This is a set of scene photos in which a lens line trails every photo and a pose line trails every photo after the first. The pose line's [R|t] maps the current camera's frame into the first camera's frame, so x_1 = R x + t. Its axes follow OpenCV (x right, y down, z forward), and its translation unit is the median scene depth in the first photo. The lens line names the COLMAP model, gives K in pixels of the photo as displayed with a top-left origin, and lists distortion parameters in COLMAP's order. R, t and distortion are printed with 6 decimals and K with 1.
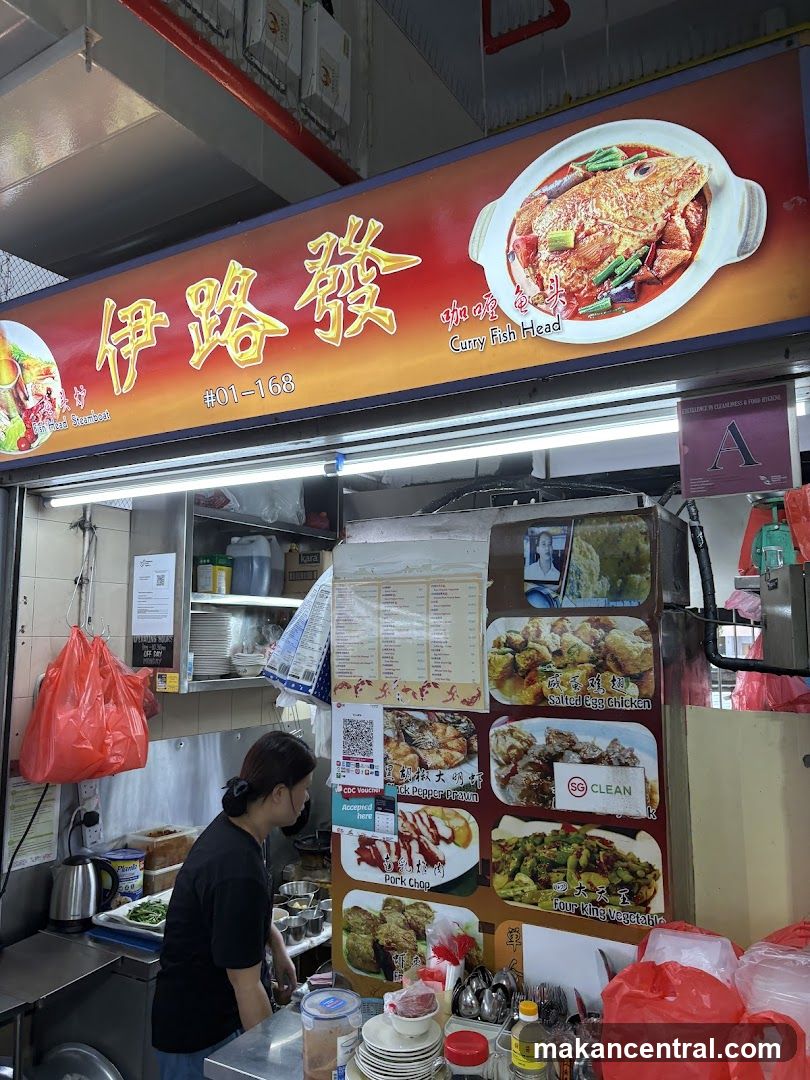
lens RADIAL K [[824.0, 0, 390.7], [0, 824.0, 533.3], [0, 0, 1]] dist [0.035050, -0.049674]
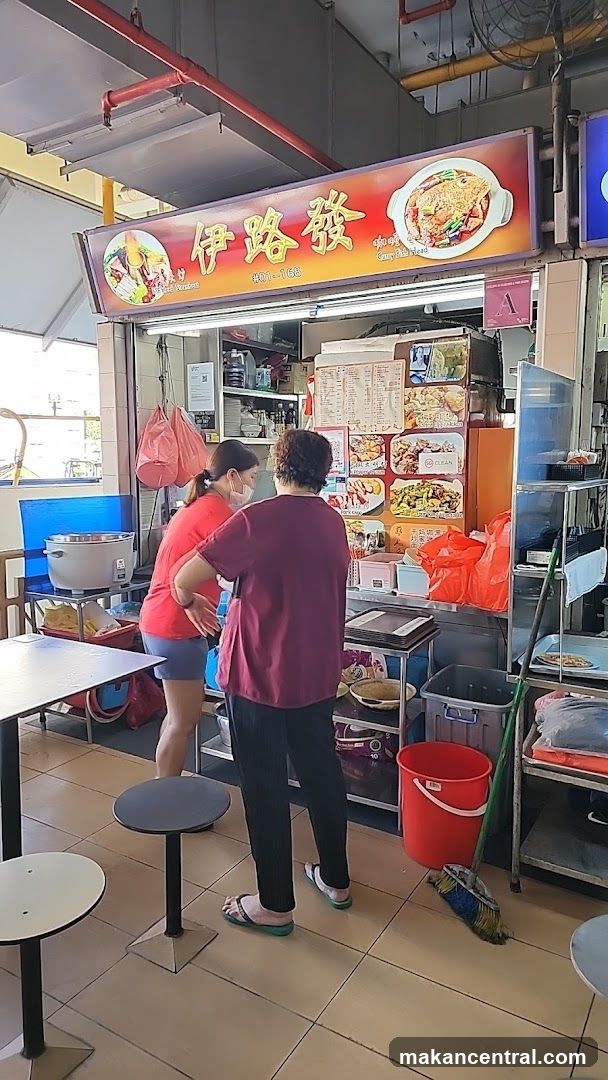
lens RADIAL K [[743.7, 0, 294.3], [0, 743.7, 531.4], [0, 0, 1]] dist [0.050260, -0.002923]
pose [[0.999749, 0.002541, -0.022268, -0.091952], [0.002561, 0.974094, 0.226128, 0.026143], [0.022266, -0.226129, 0.973843, -0.988742]]
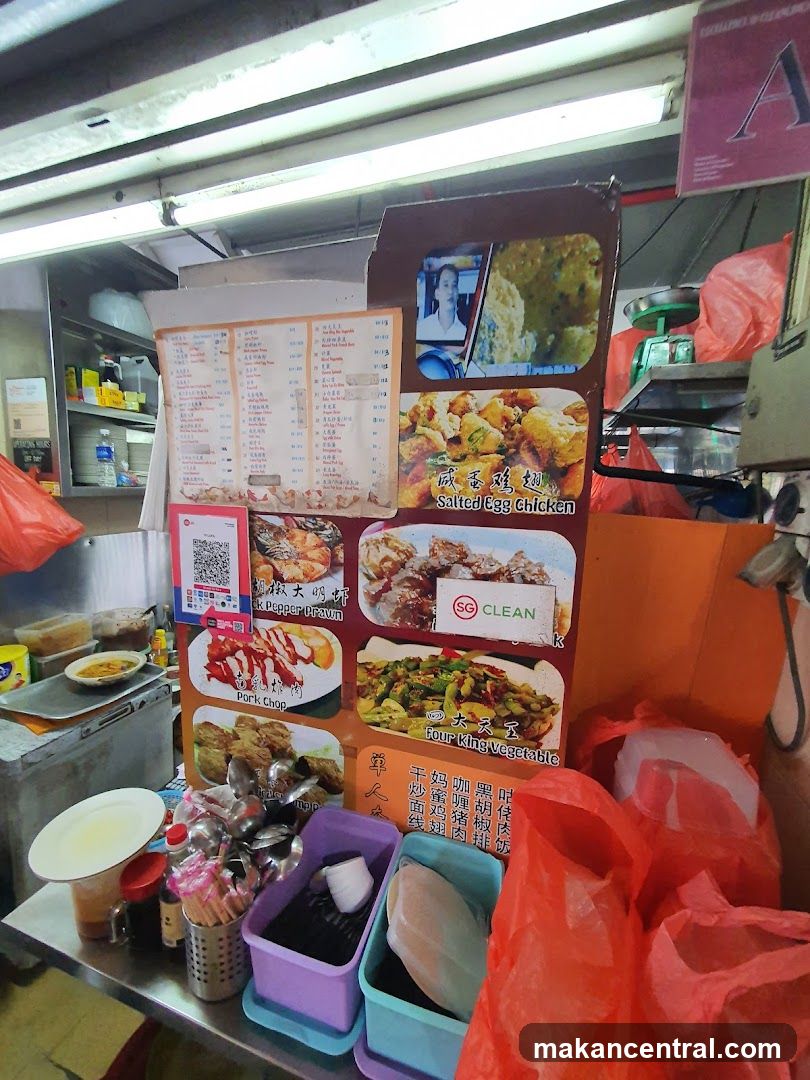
lens RADIAL K [[438.1, 0, 403.6], [0, 438.1, 544.5], [0, 0, 1]] dist [-0.002412, -0.000193]
pose [[0.974290, 0.003087, 0.225276, 0.066802], [-0.061941, 0.965044, 0.254664, 0.135969], [-0.216615, -0.262070, 0.940424, 0.601917]]
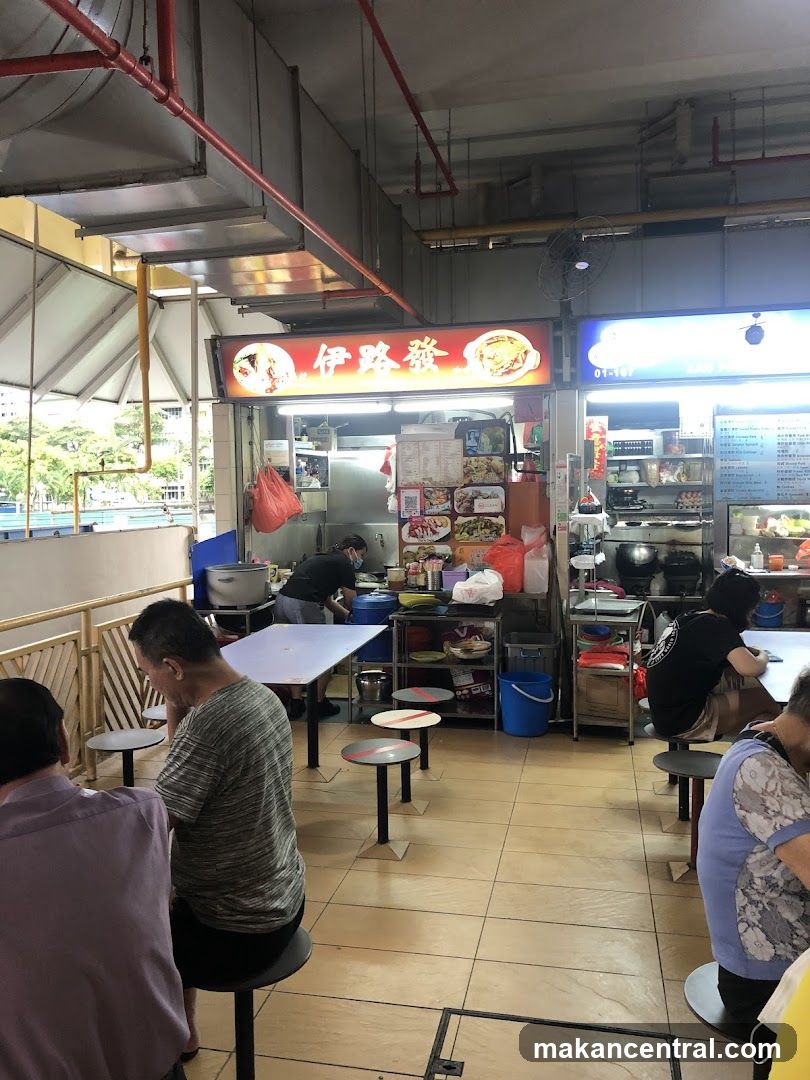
lens RADIAL K [[954.0, 0, 390.1], [0, 954.0, 545.7], [0, 0, 1]] dist [0.040894, -0.079956]
pose [[0.953825, -0.034942, 0.298323, -1.287609], [-0.020082, 0.983569, 0.179411, -0.229340], [-0.299691, -0.177118, 0.937451, -2.562312]]
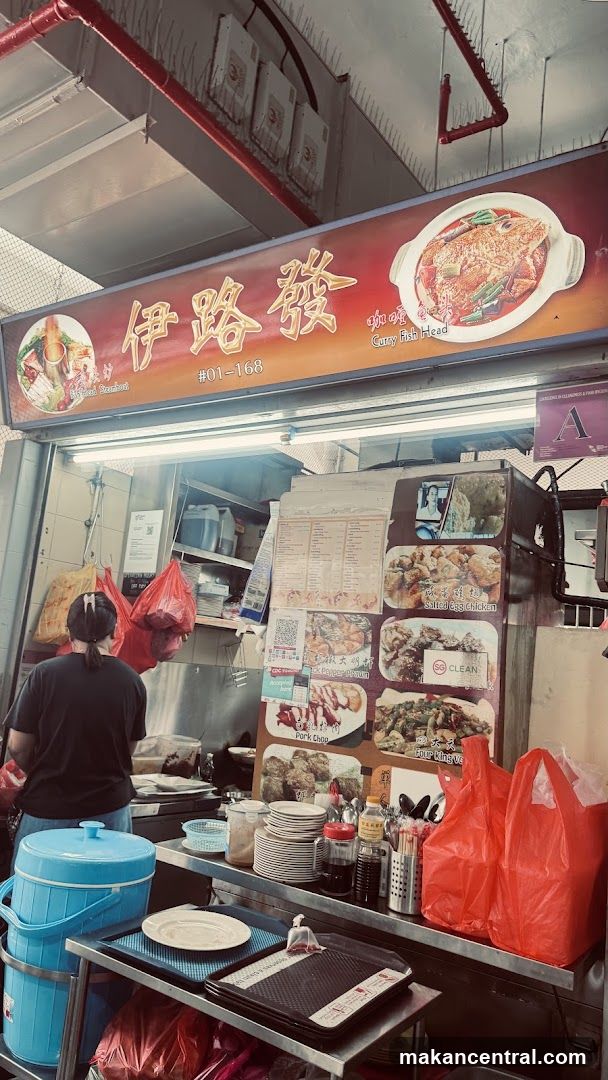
lens RADIAL K [[754.3, 0, 305.4], [0, 754.3, 526.9], [0, 0, 1]] dist [0.067073, -0.057981]
pose [[0.994411, 0.085716, -0.061634, 0.059438], [-0.088985, 0.994653, -0.052421, 0.154782], [0.056811, 0.057613, 0.996721, -0.266079]]
